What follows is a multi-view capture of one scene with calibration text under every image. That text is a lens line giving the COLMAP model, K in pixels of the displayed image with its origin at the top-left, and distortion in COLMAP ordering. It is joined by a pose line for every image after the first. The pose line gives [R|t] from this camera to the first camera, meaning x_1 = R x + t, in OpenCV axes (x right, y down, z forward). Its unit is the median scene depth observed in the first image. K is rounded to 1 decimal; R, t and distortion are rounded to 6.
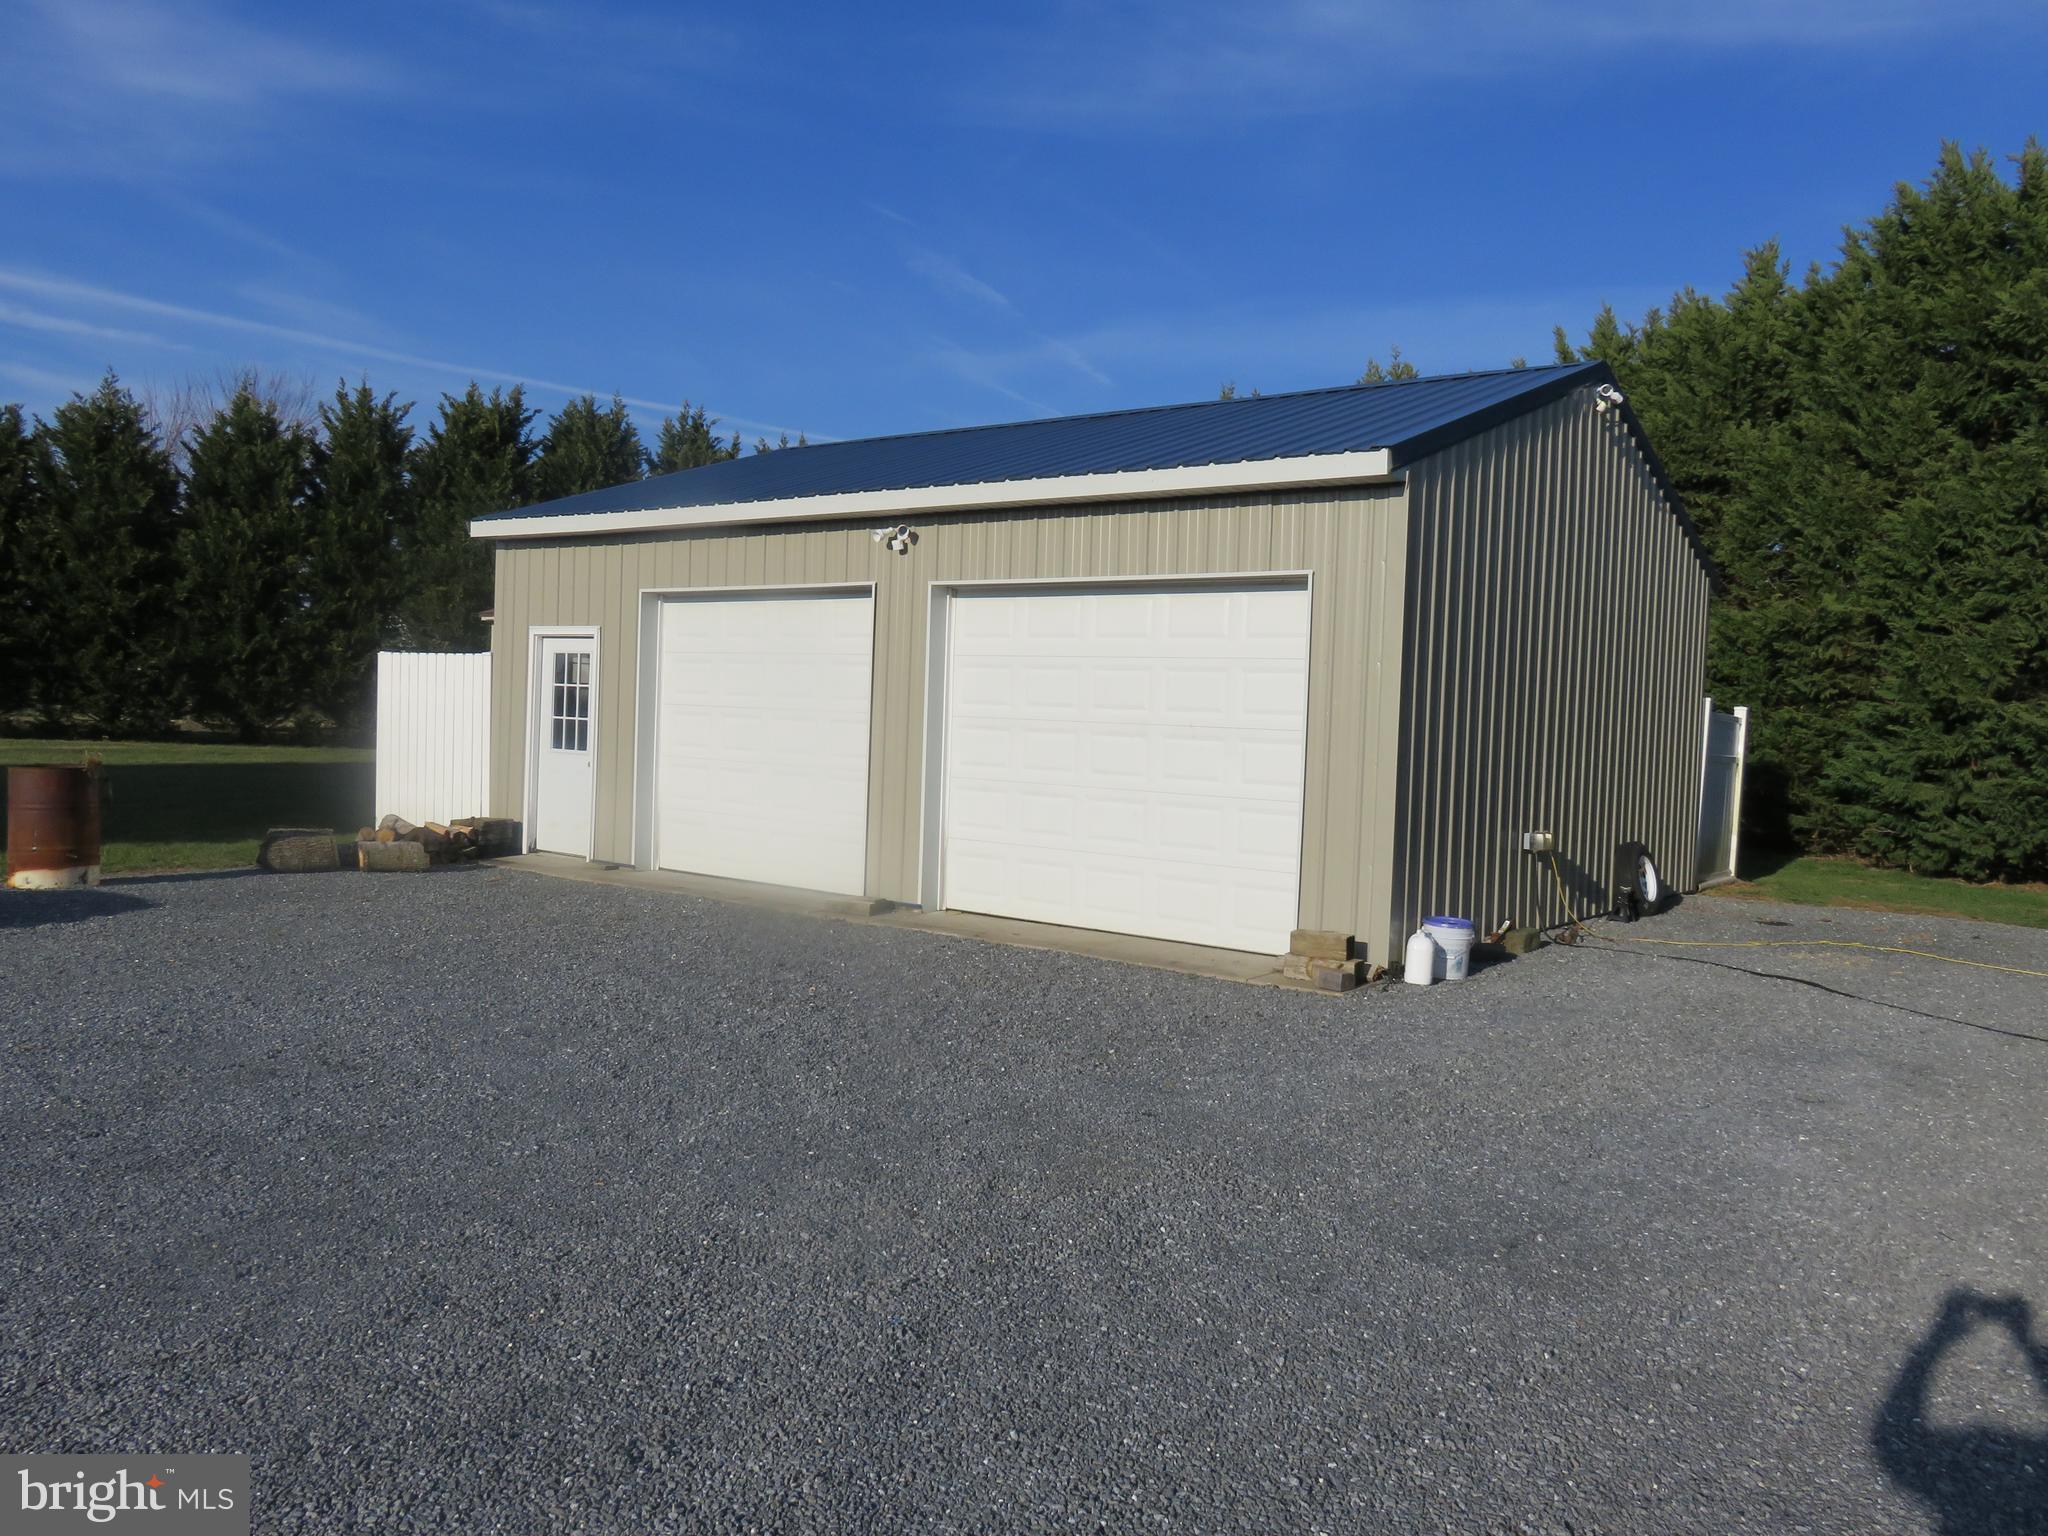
lens RADIAL K [[1534.1, 0, 1016.5], [0, 1534.1, 748.3], [0, 0, 1]] dist [-0.018226, 0.008108]
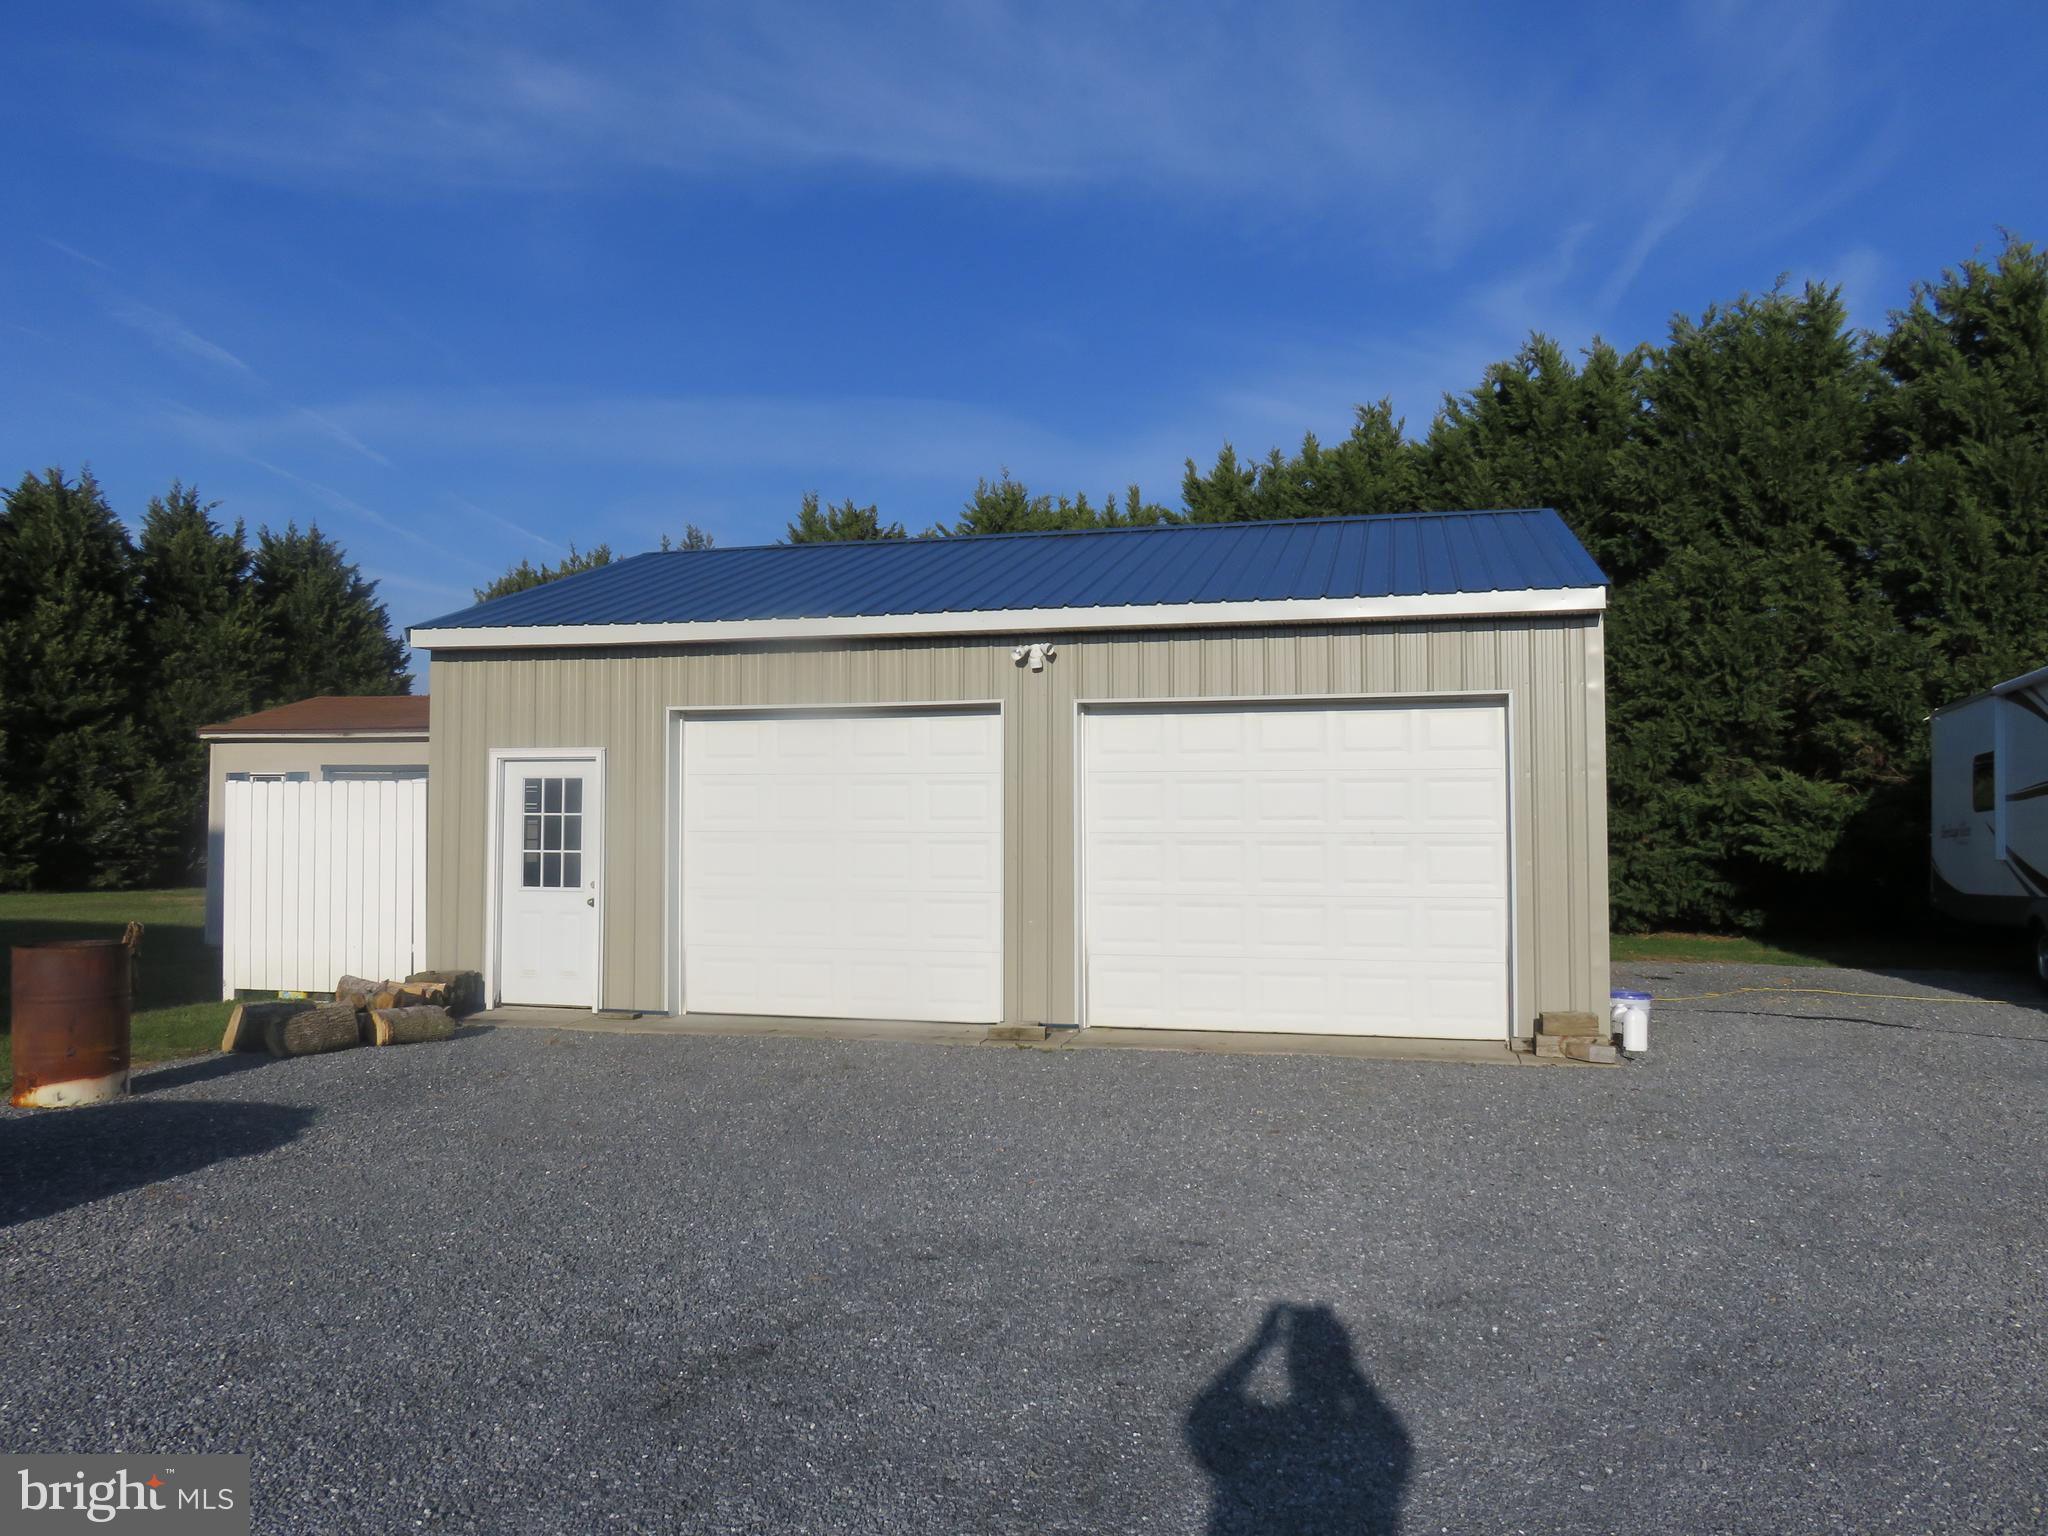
lens RADIAL K [[1534.1, 0, 1033.0], [0, 1534.1, 768.3], [0, 0, 1]] dist [-0.018226, 0.008108]
pose [[0.915065, -0.022597, 0.402673, -0.391700], [0.043326, 0.998159, -0.042444, -0.017887], [-0.400973, 0.056285, 0.914359, 0.078456]]
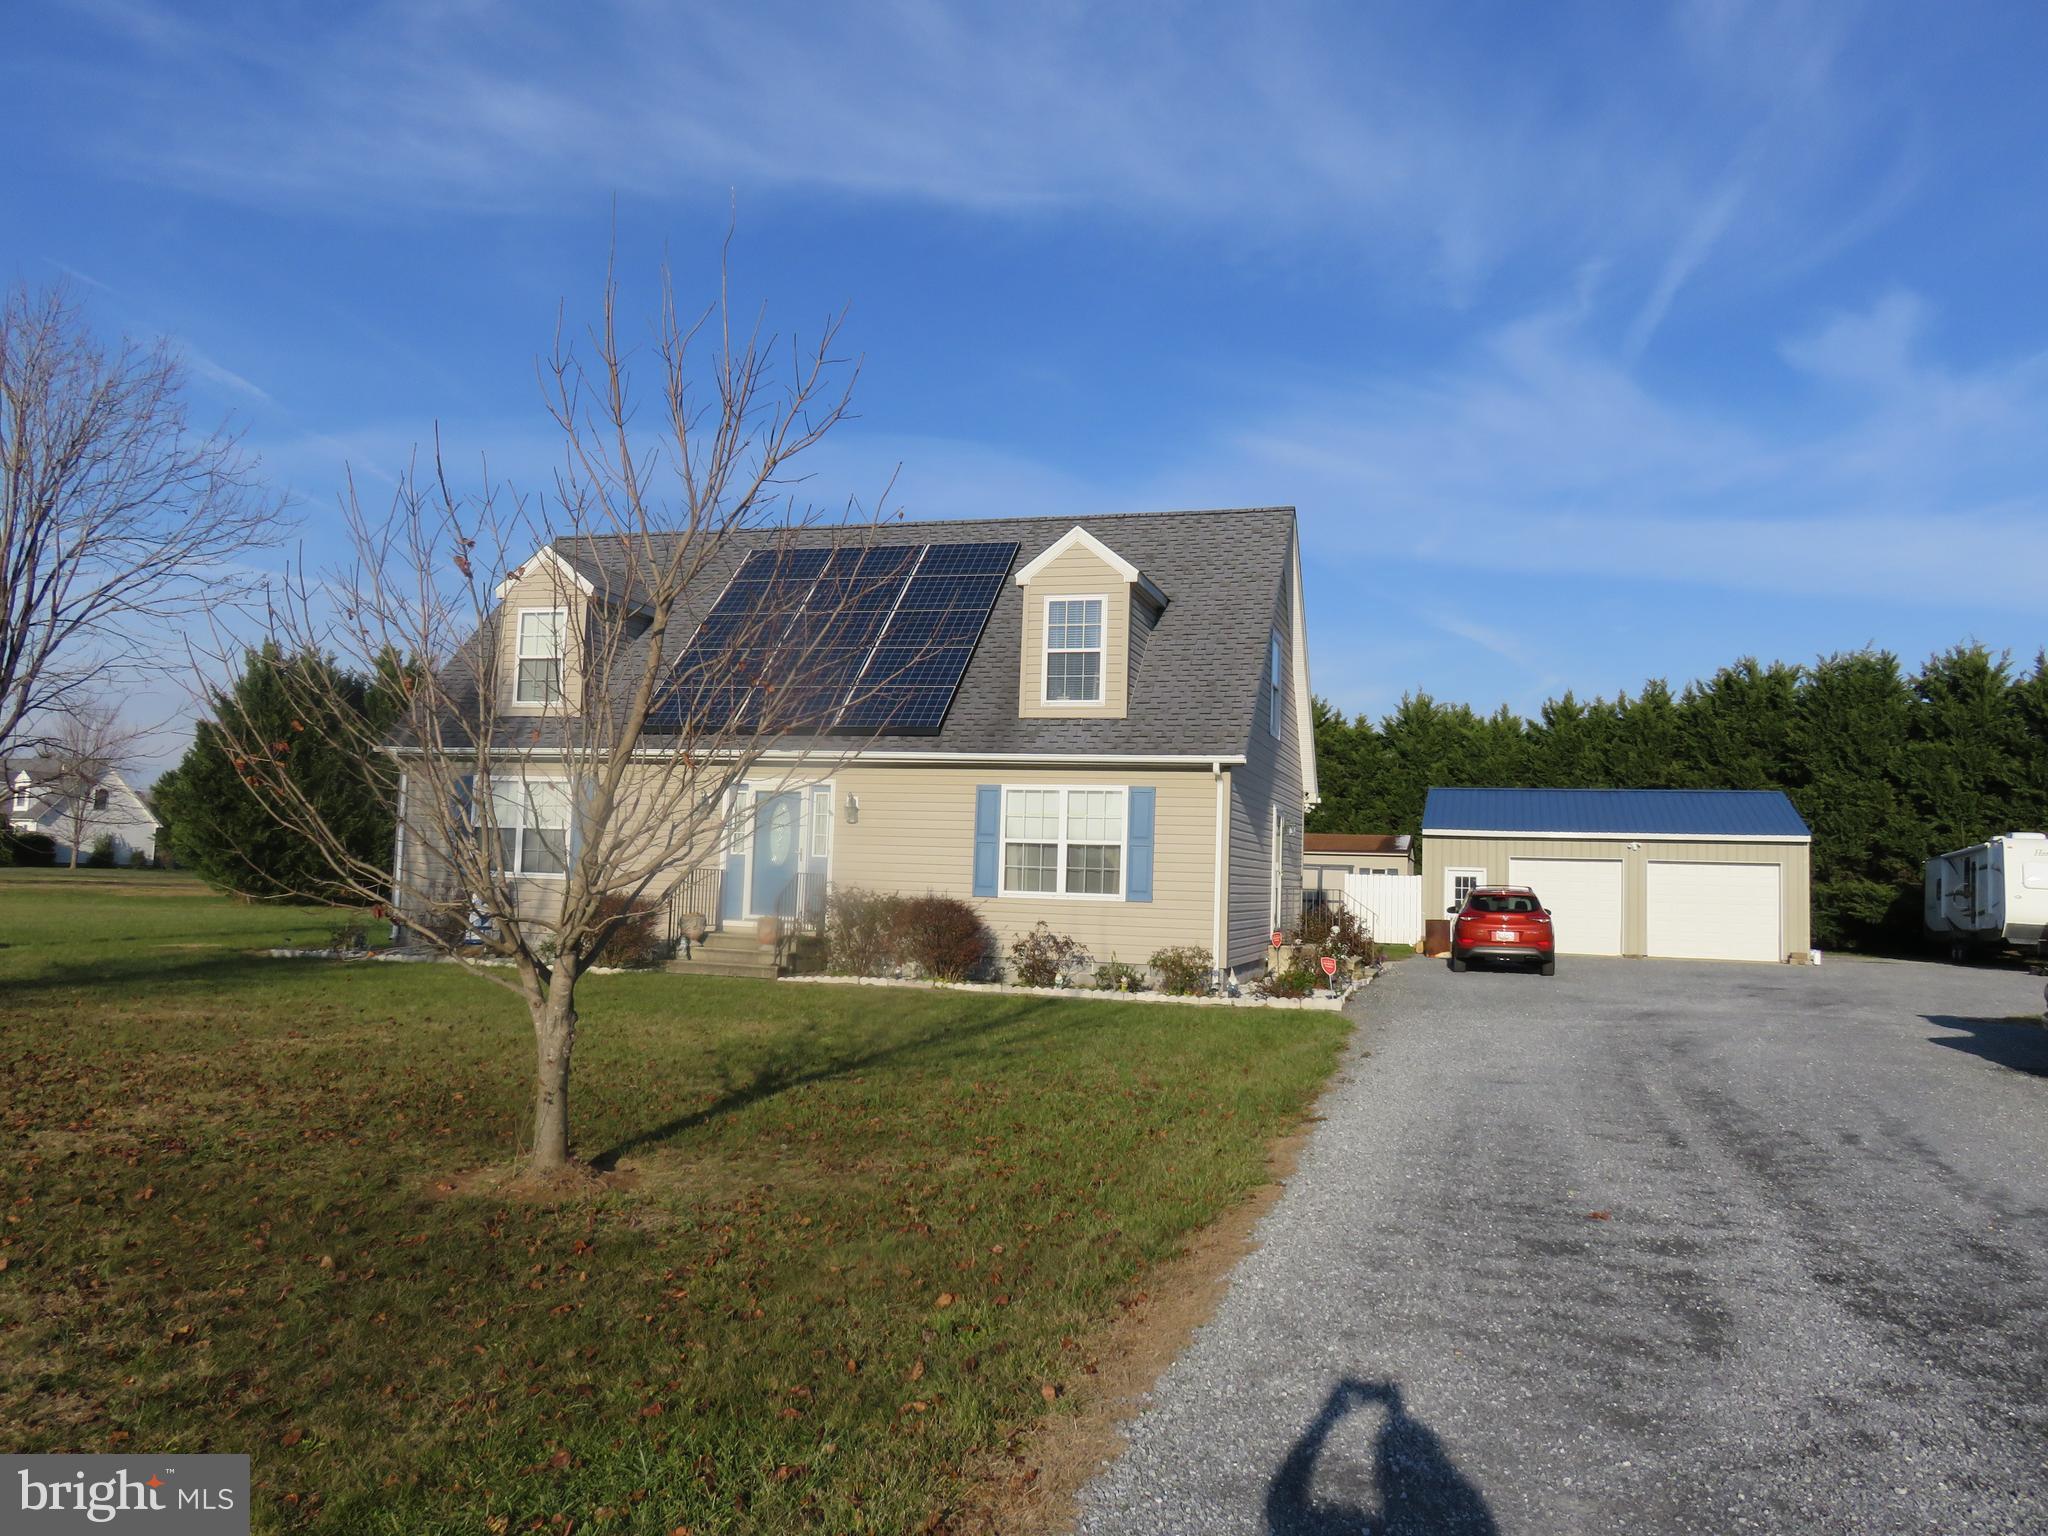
lens RADIAL K [[1534.1, 0, 1029.7], [0, 1534.1, 778.7], [0, 0, 1]] dist [-0.018226, 0.008108]
pose [[0.935921, 0.012868, 0.351974, -2.025497], [0.012892, 0.997411, -0.070745, -0.052344], [-0.351973, 0.070750, 0.933332, -1.351362]]
